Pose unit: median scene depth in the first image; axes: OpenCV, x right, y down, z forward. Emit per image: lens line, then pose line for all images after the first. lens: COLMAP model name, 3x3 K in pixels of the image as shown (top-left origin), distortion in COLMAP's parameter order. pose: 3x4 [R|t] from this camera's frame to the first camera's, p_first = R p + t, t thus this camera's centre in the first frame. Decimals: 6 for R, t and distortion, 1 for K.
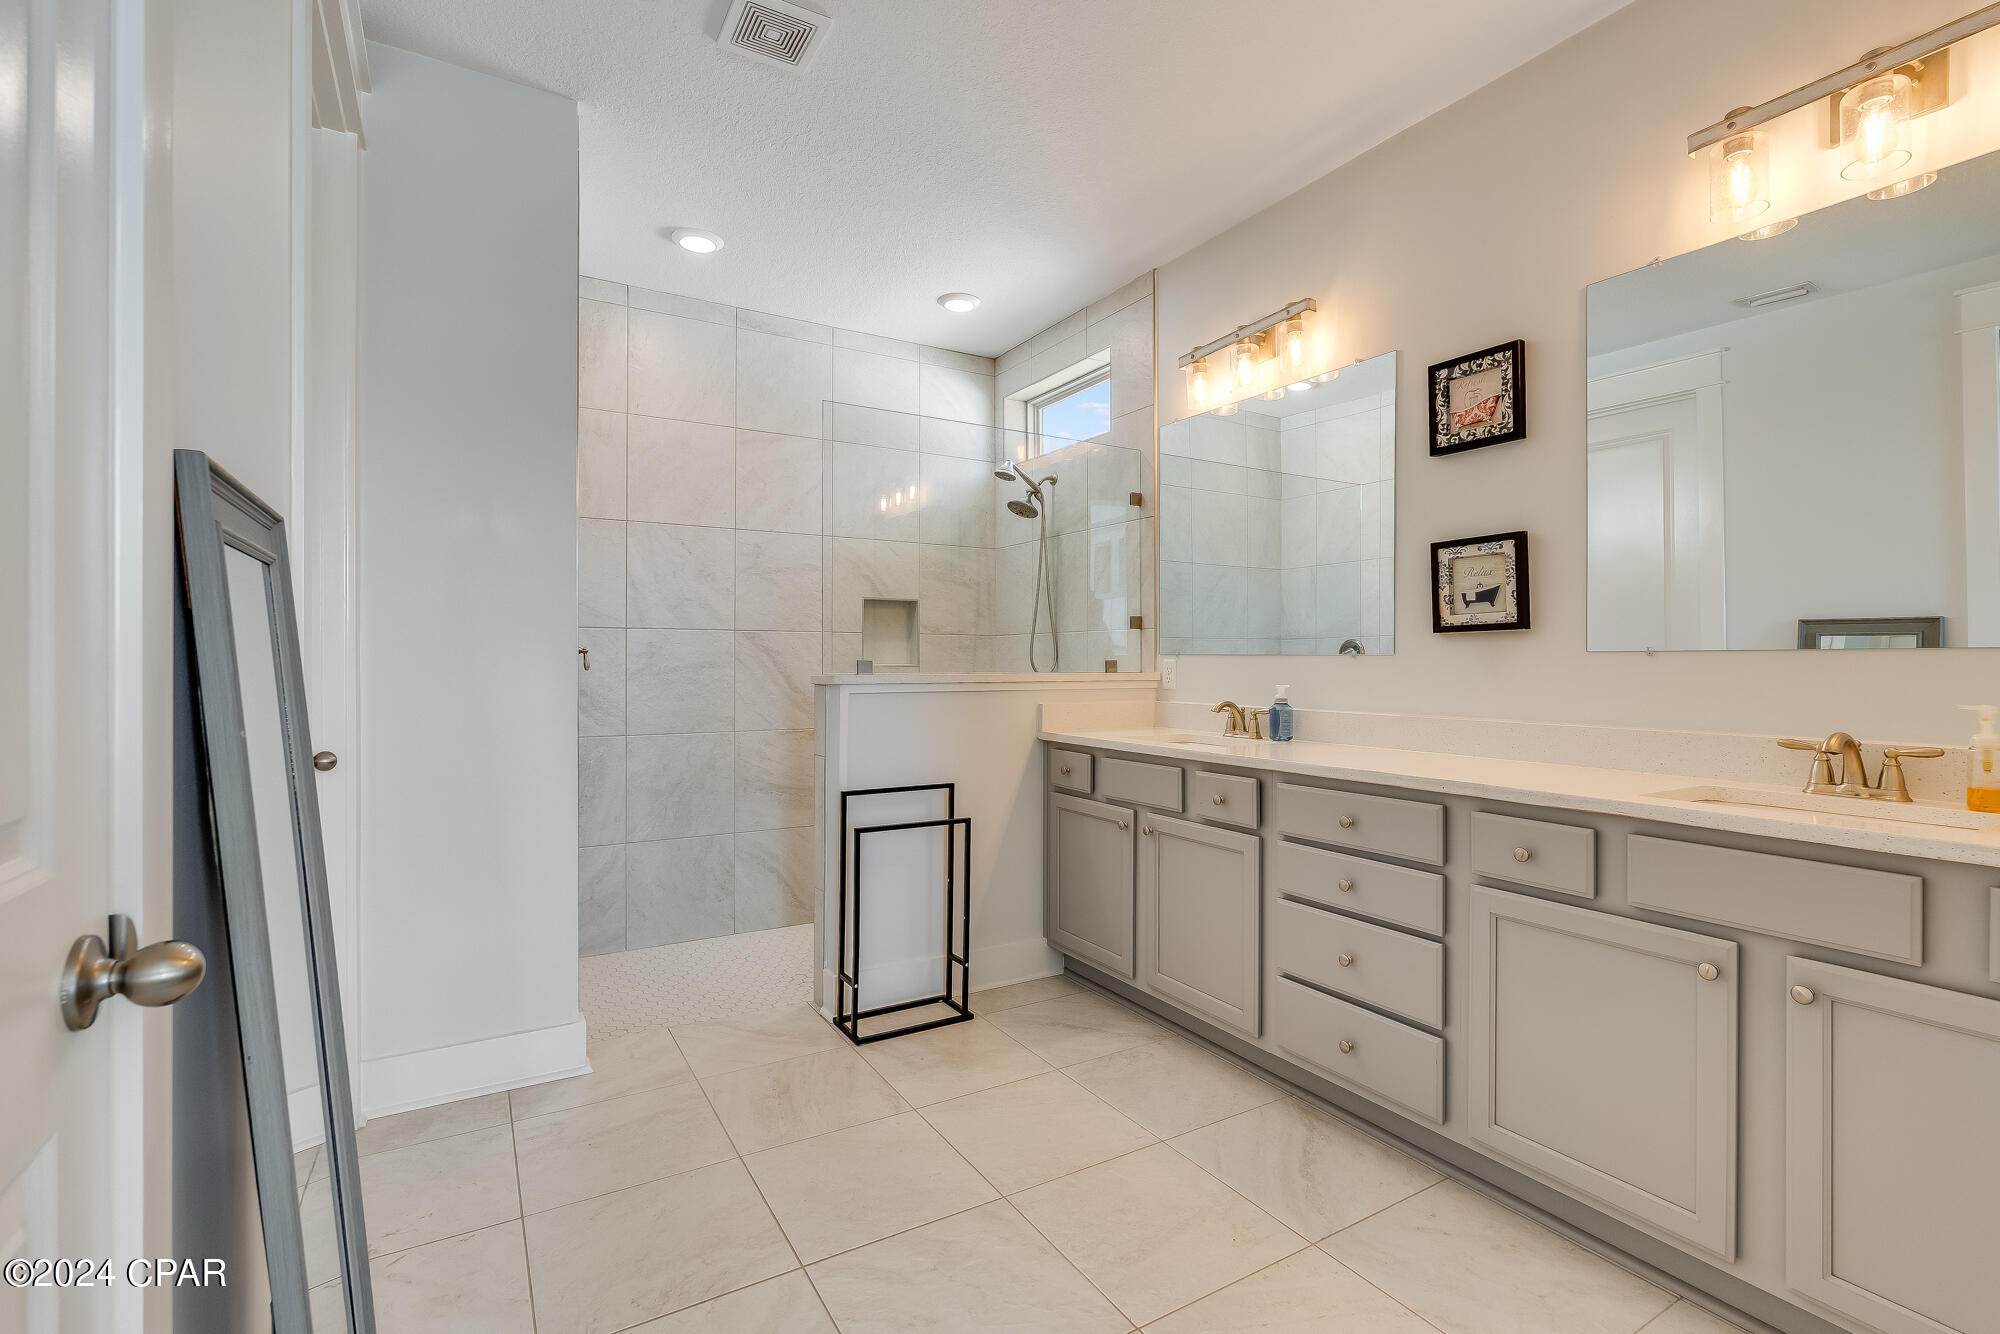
lens RADIAL K [[884.2, 0, 998.6], [0, 884.2, 656.4], [0, 0, 1]] dist [-0.004070, 0.000010]
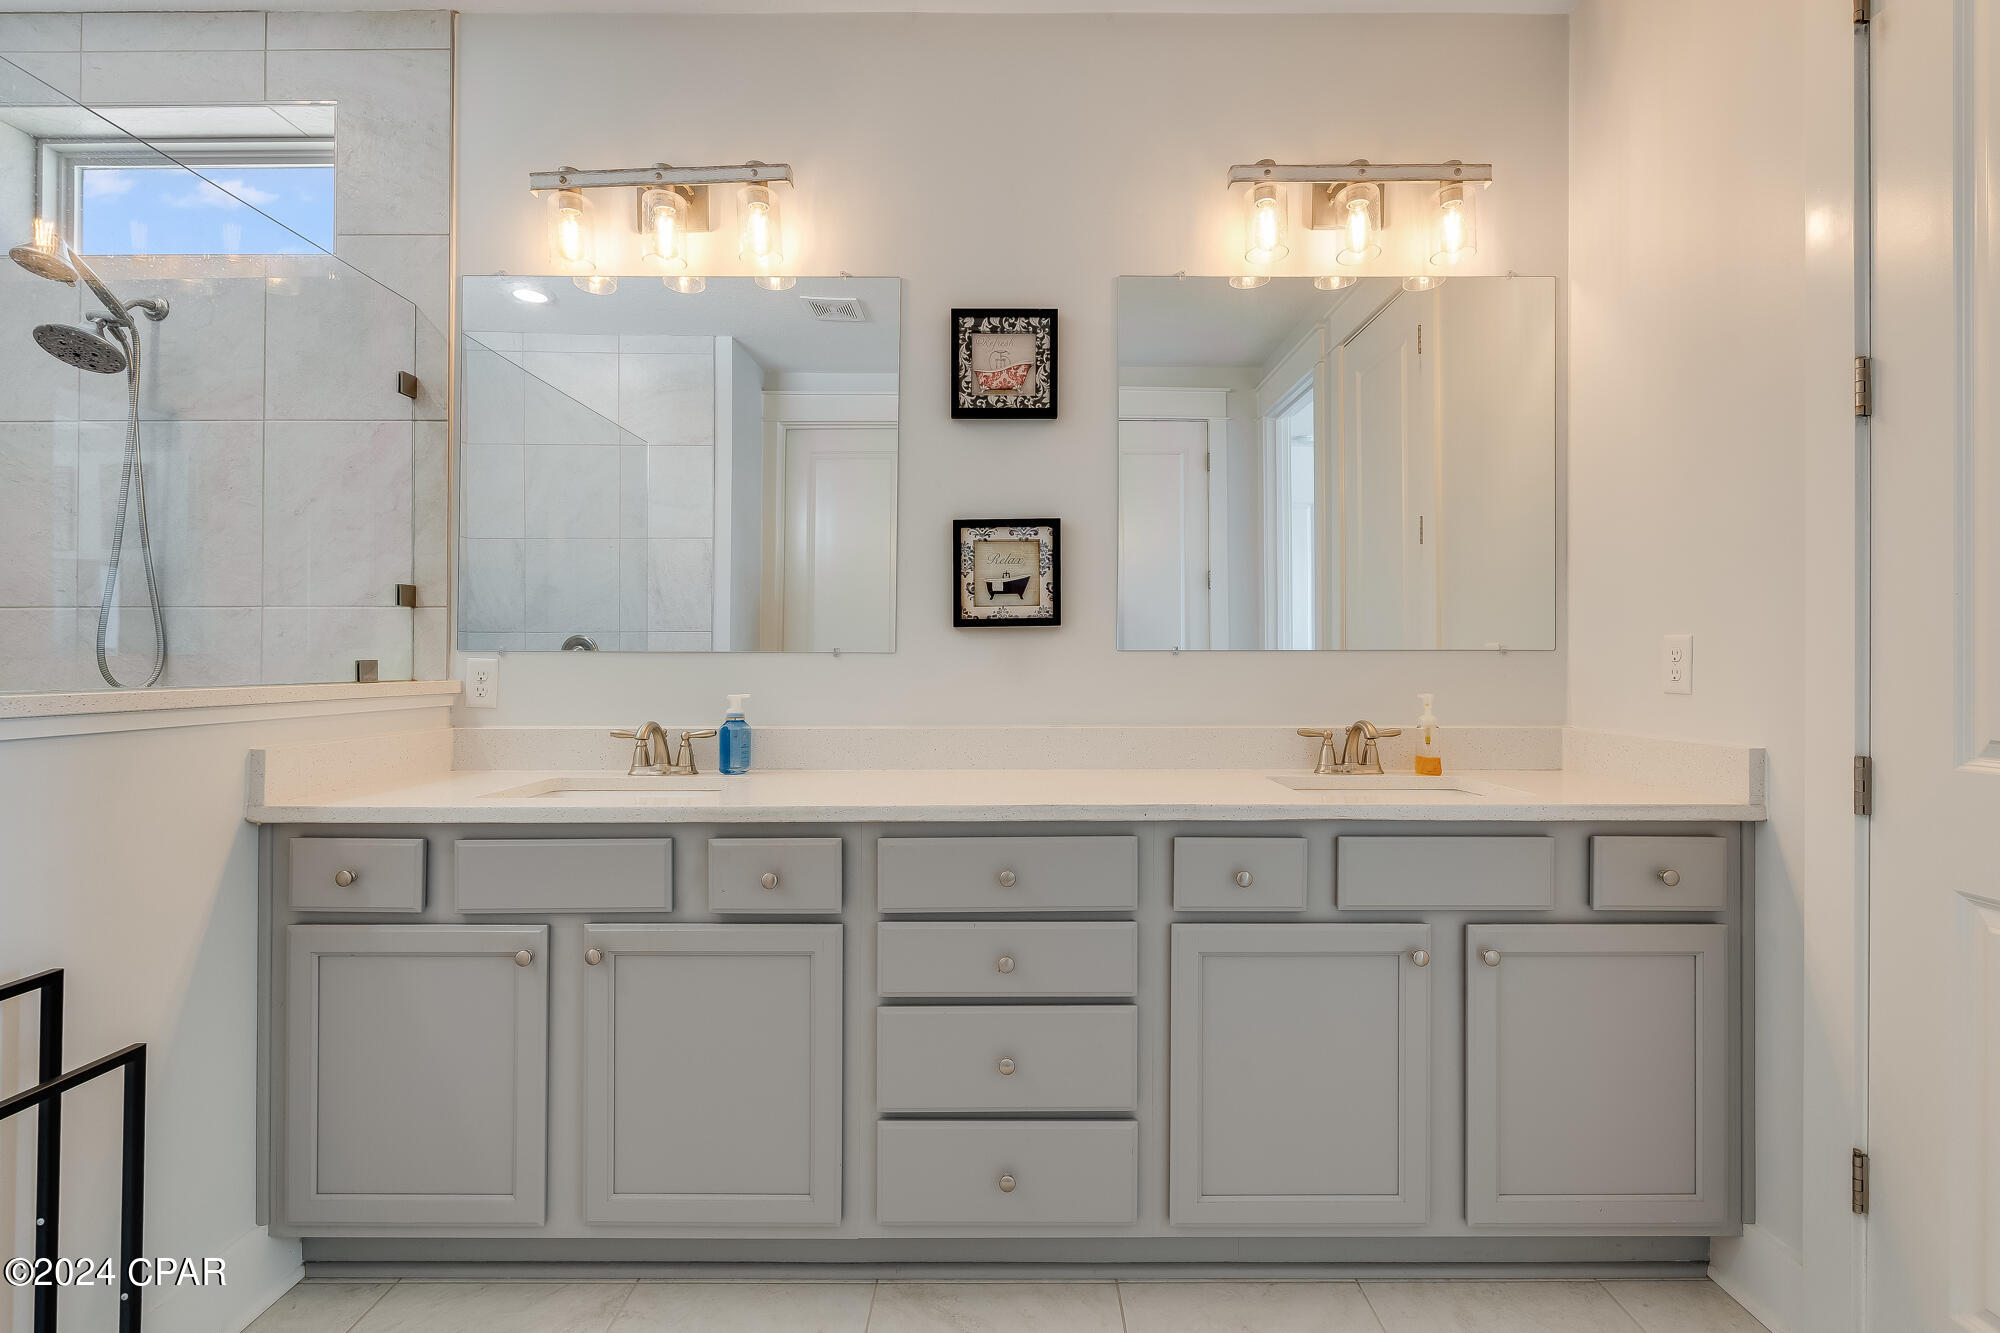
lens RADIAL K [[884.2, 0, 998.6], [0, 884.2, 655.9], [0, 0, 1]] dist [-0.004070, 0.000010]
pose [[0.516543, 0.003129, 0.856255, -0.207021], [-0.002937, 0.999994, -0.001882, 0.002378], [-0.856256, -0.001542, 0.516549, 0.529955]]
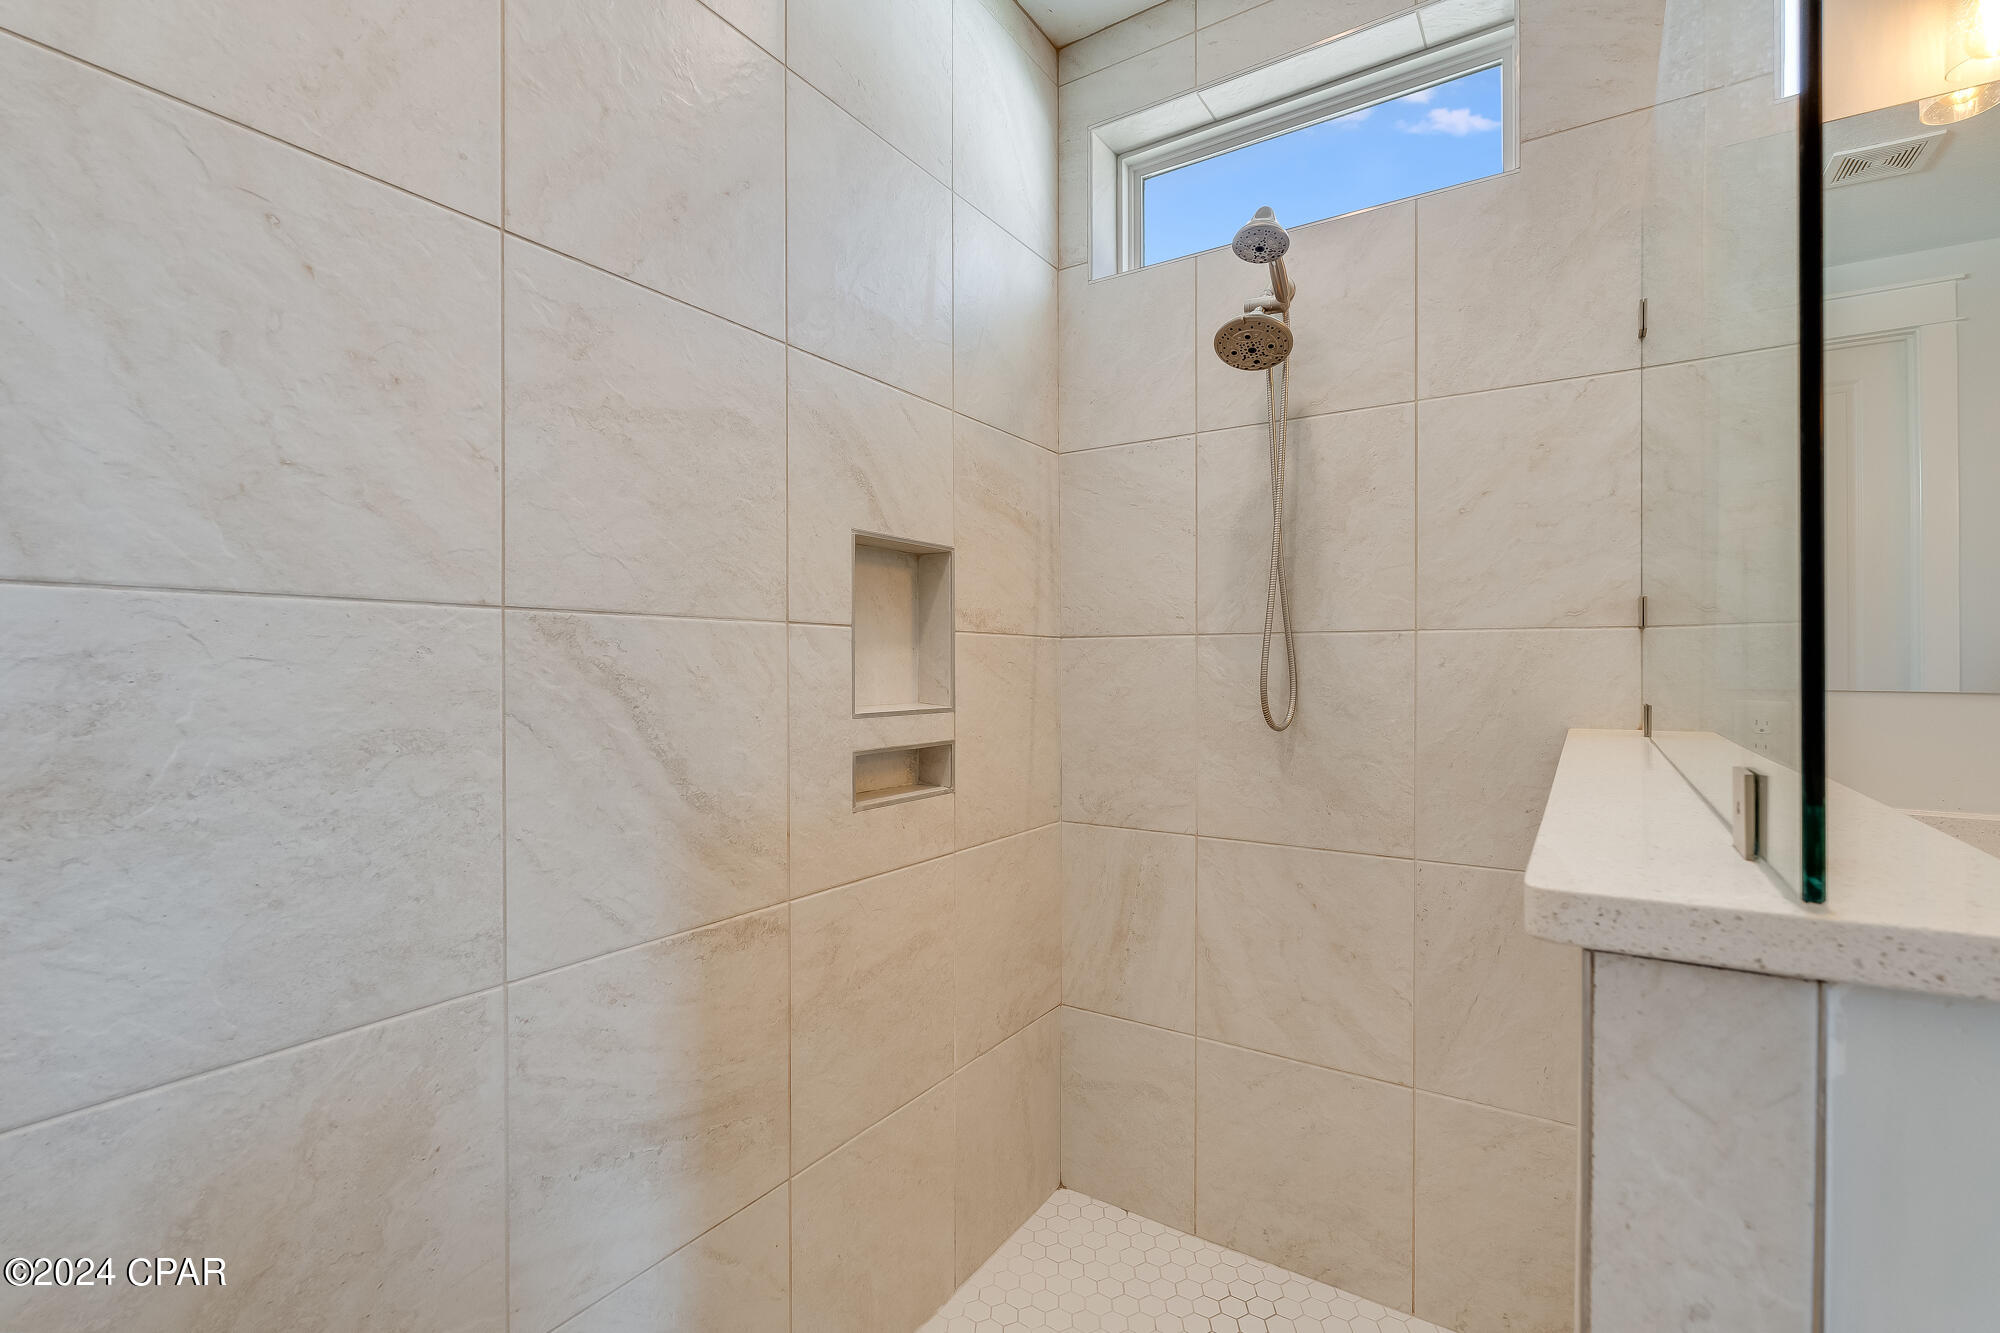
lens RADIAL K [[886.1, 0, 1000.0], [0, 886.1, 666.5], [0, 0, 1]] dist [-0.003667, 0.000192]
pose [[0.901157, -0.001975, 0.433489, -0.442773], [-0.001987, 0.999960, 0.008688, -0.022125], [-0.433488, -0.008691, 0.901117, 1.099153]]
